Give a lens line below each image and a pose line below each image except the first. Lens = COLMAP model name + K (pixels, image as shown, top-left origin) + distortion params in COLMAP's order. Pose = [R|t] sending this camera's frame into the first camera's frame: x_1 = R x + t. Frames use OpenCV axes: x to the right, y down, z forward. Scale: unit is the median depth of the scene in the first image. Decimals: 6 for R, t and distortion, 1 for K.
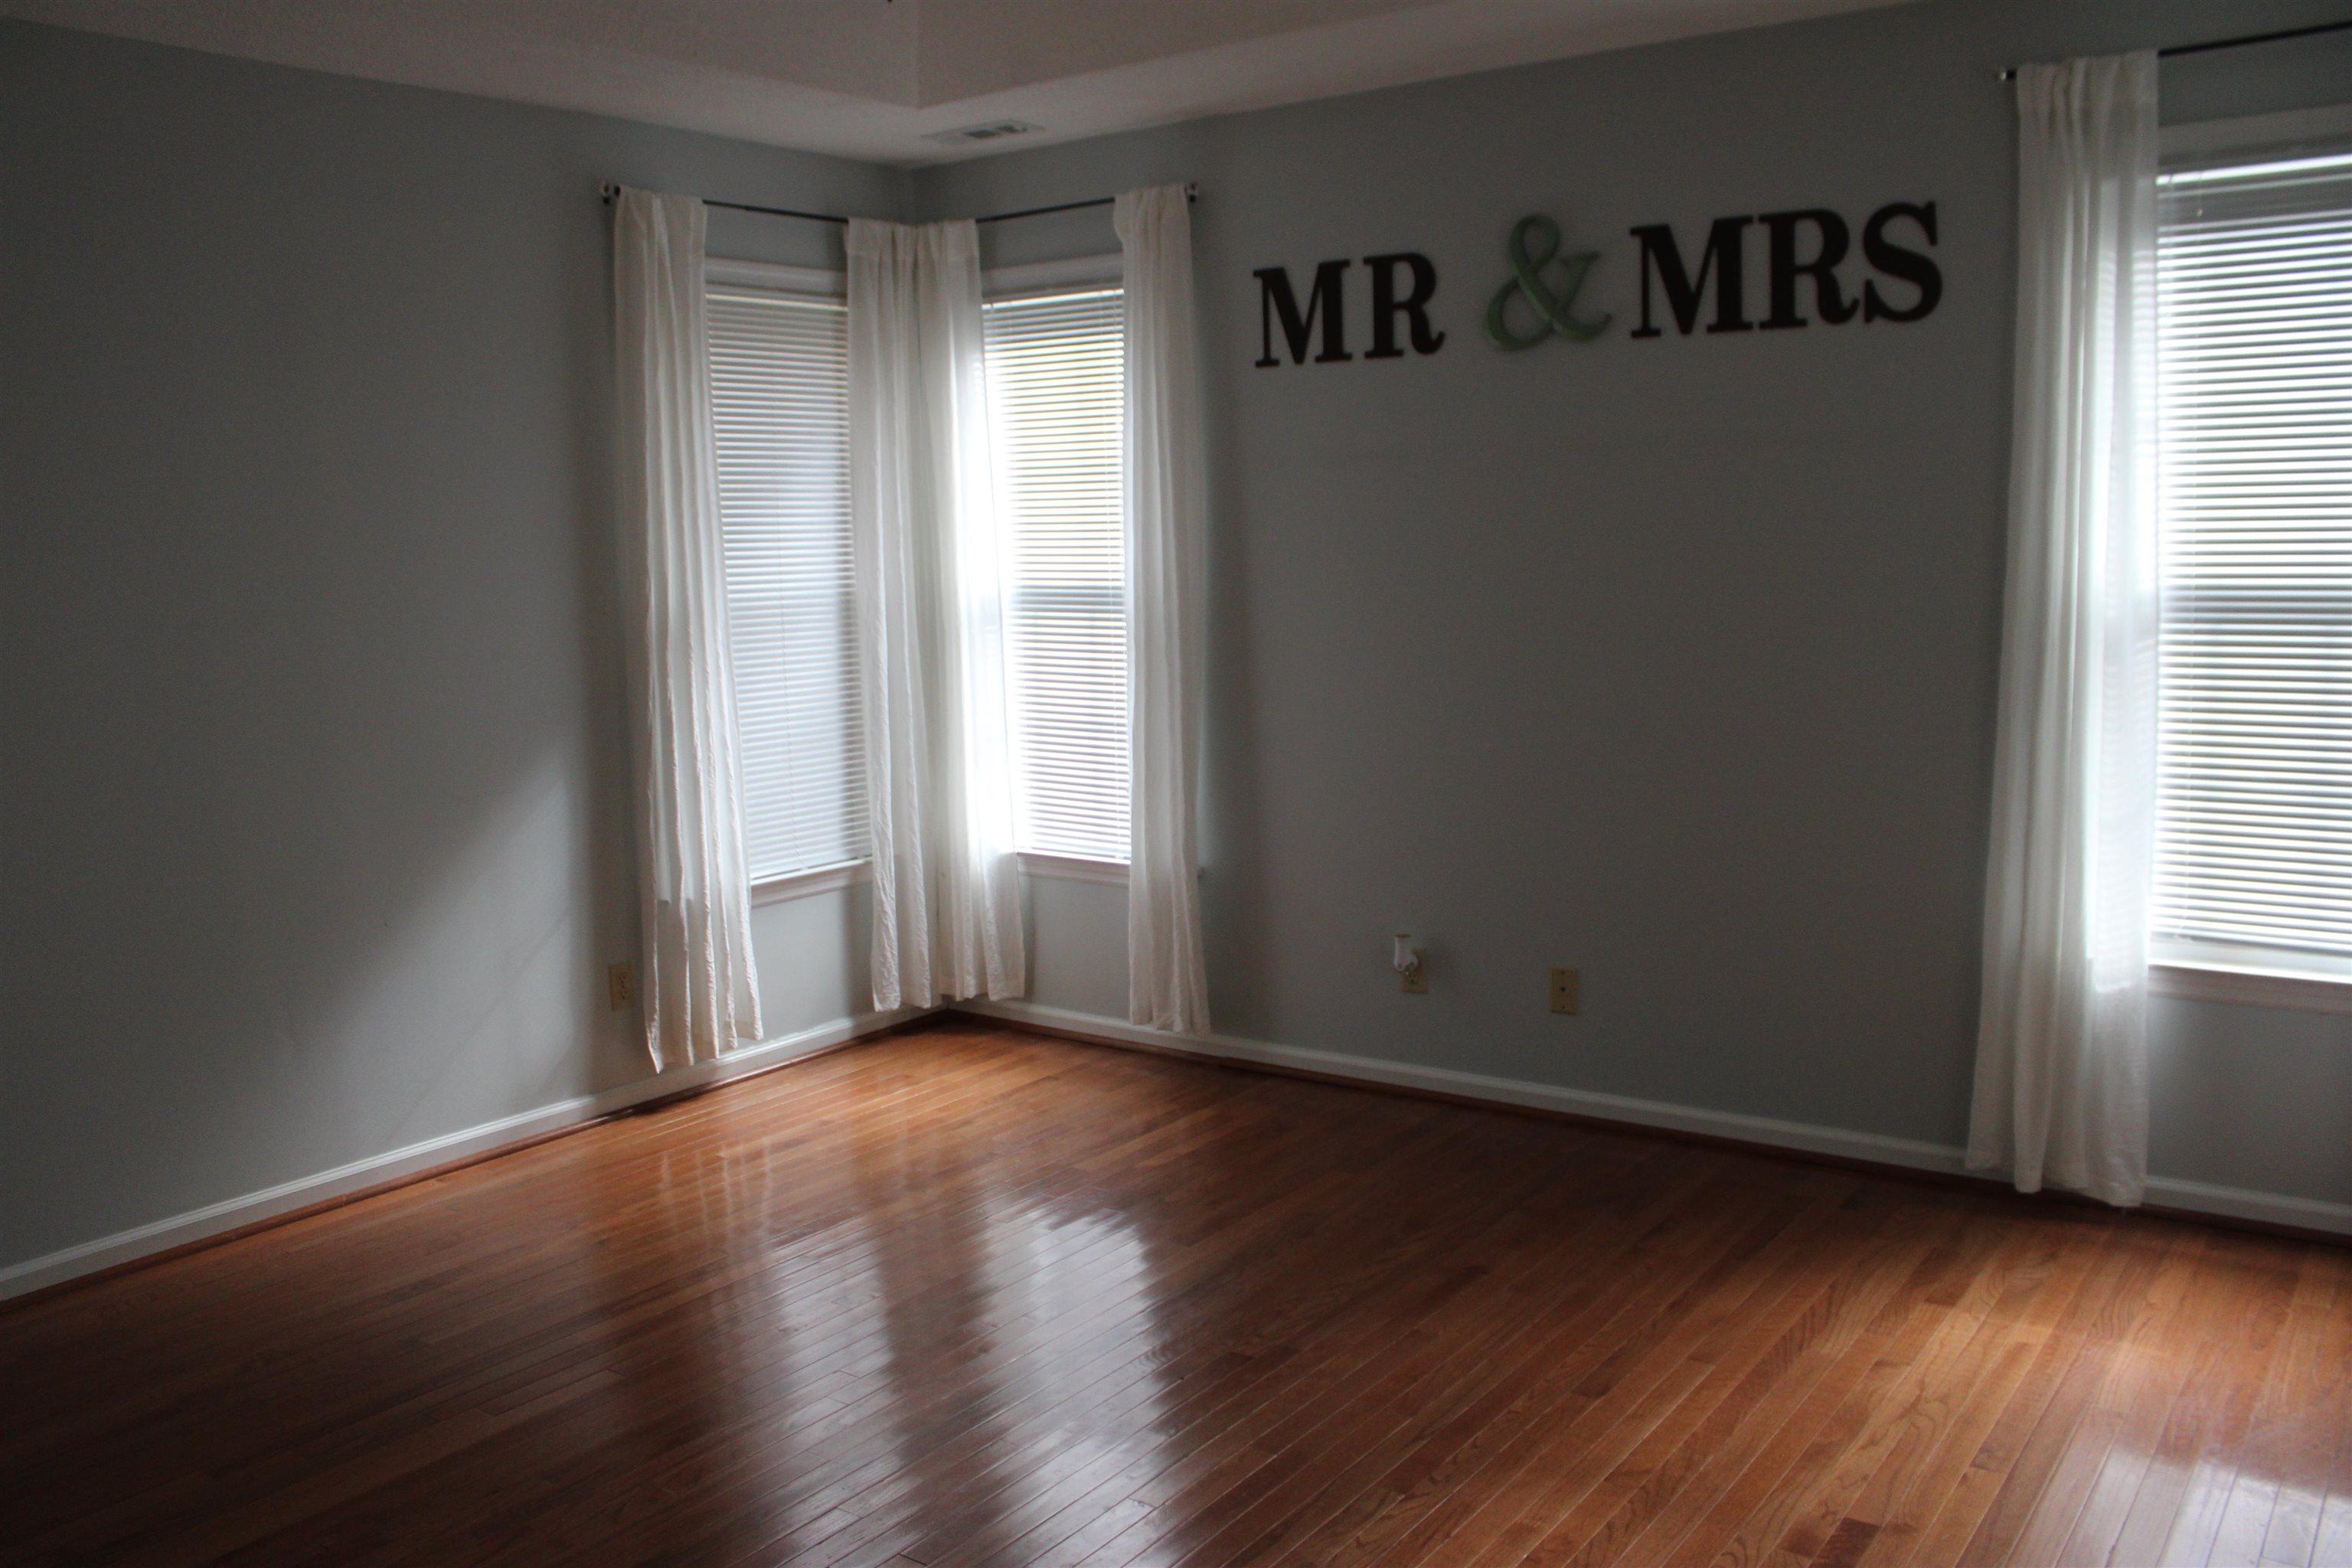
lens RADIAL K [[1982.4, 0, 1176.0], [0, 1982.4, 784.0], [0, 0, 1]] dist [-0.168372, 0.150296]
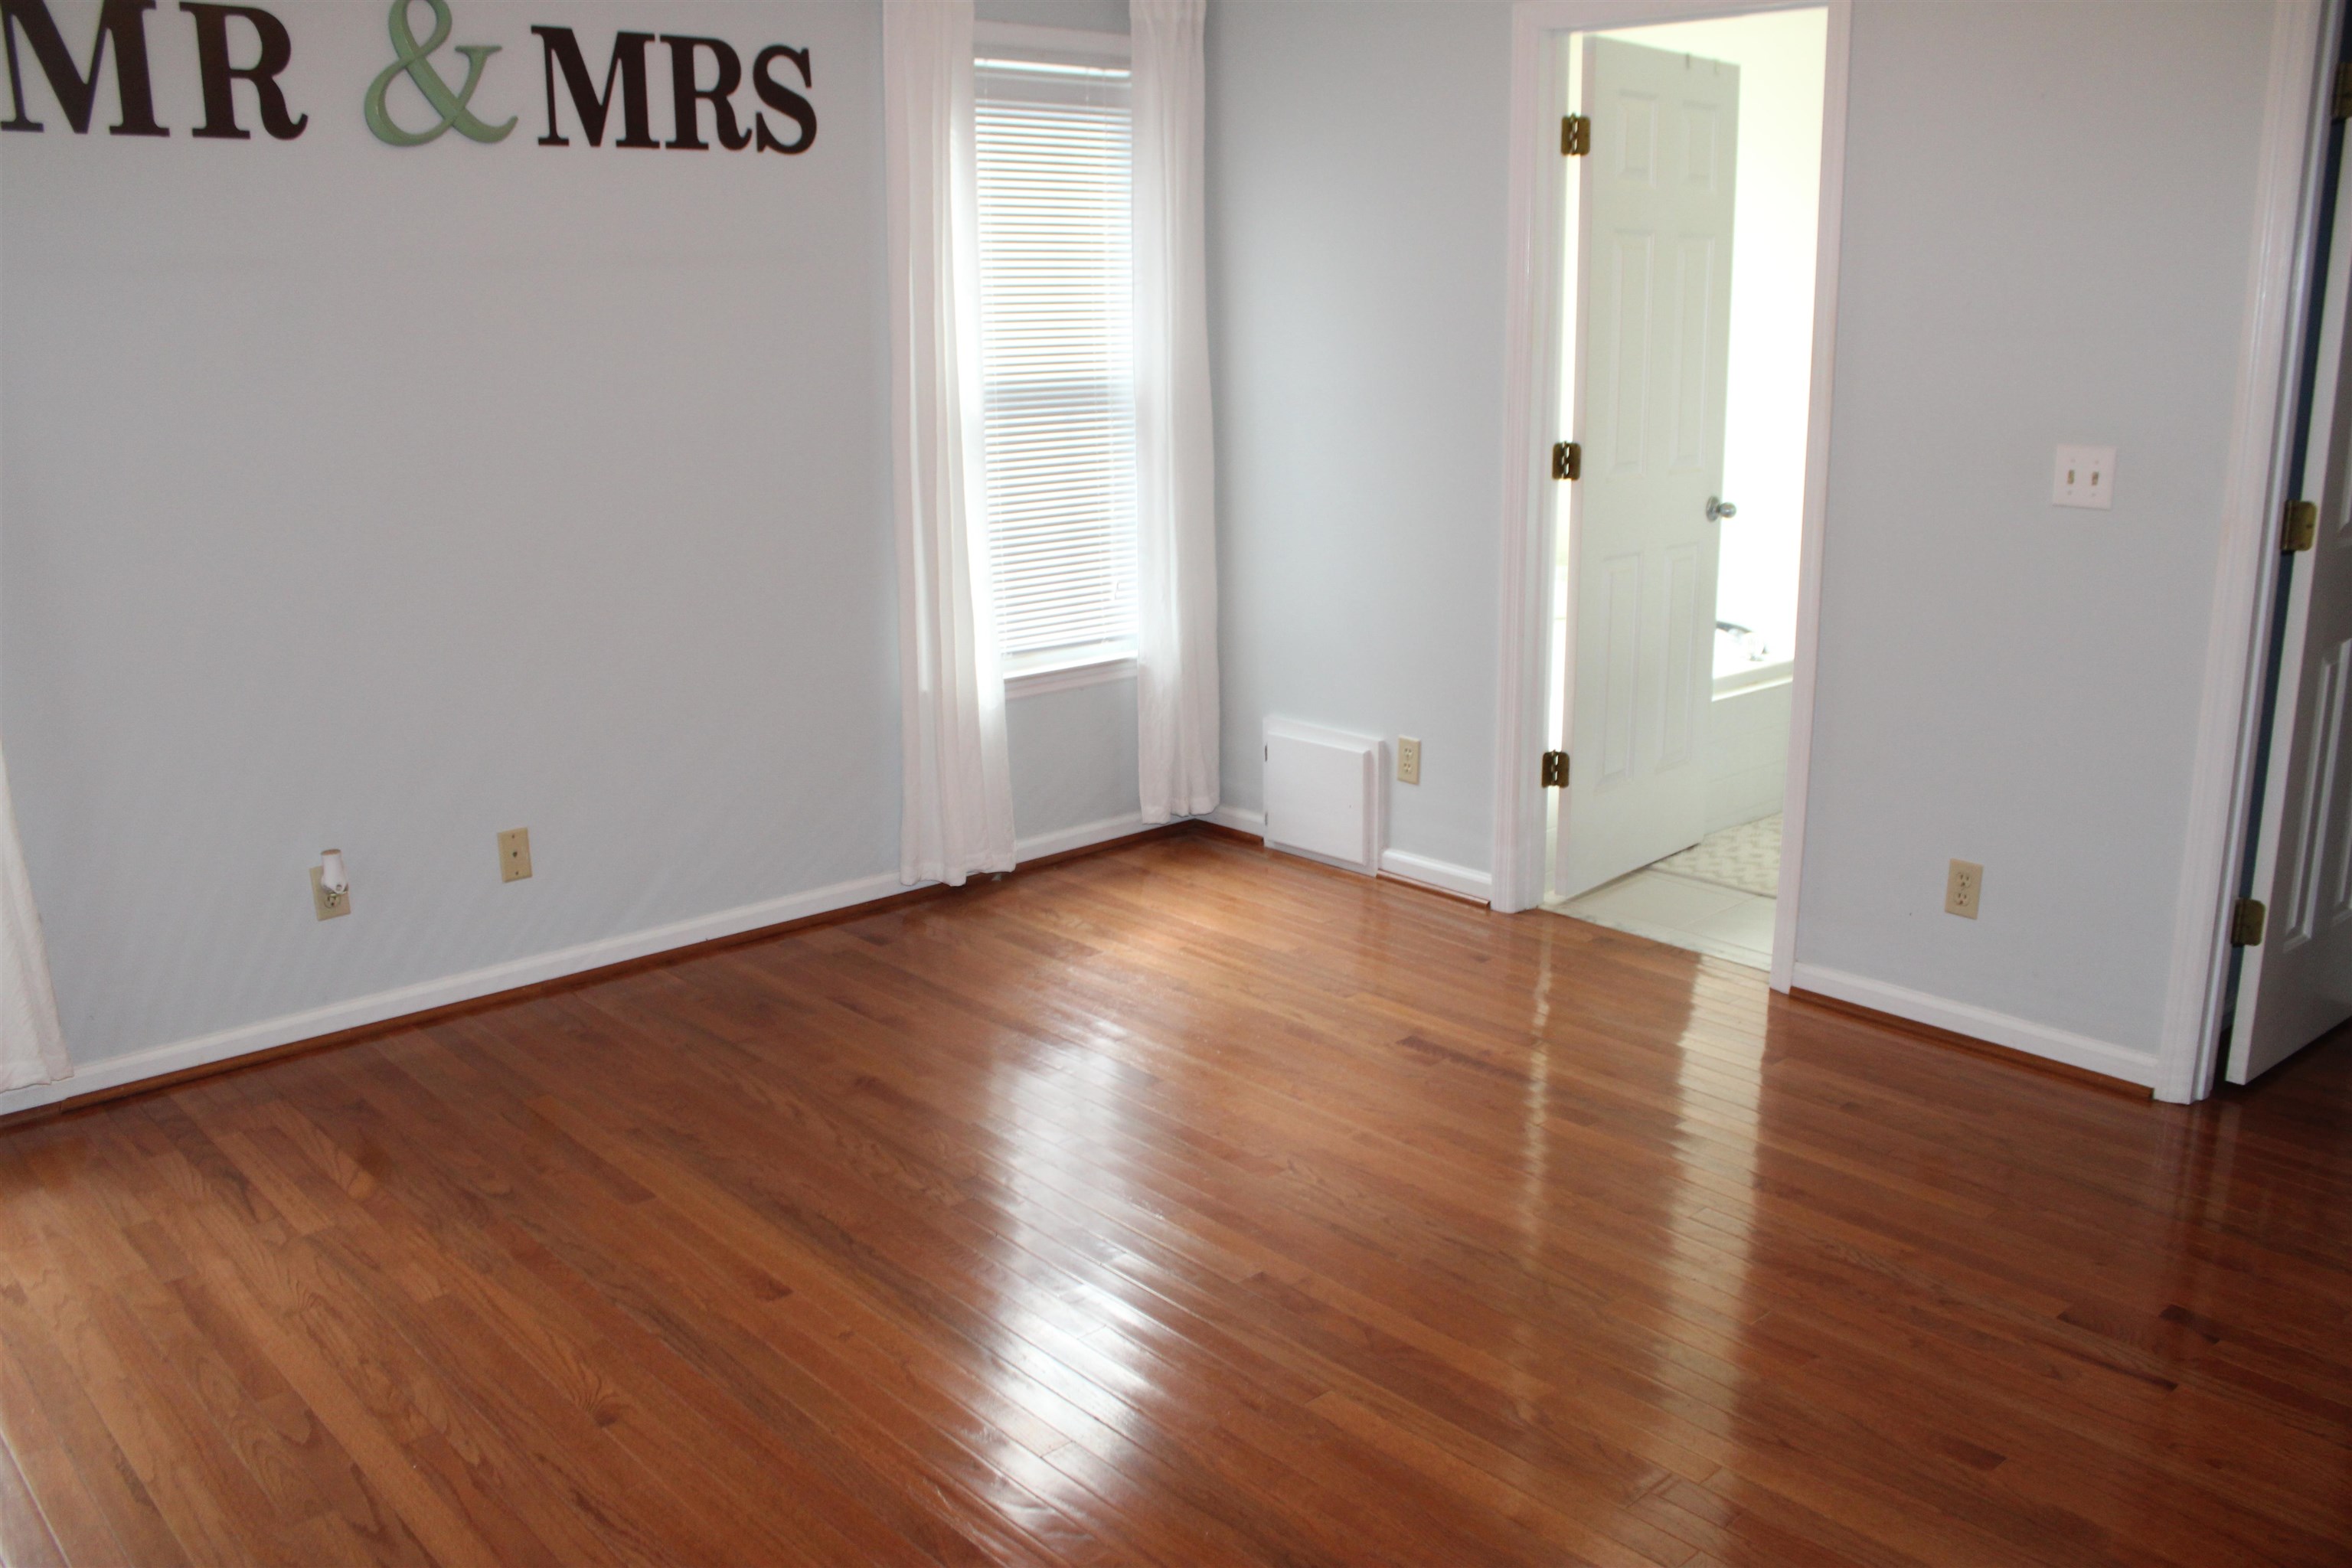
lens RADIAL K [[1982.4, 0, 1176.0], [0, 1982.4, 784.0], [0, 0, 1]] dist [-0.168372, 0.150296]
pose [[0.188297, -0.206095, 0.960244, -0.702140], [0.138278, 0.973558, 0.181837, -0.058304], [-0.972329, 0.098541, 0.211817, 0.567799]]
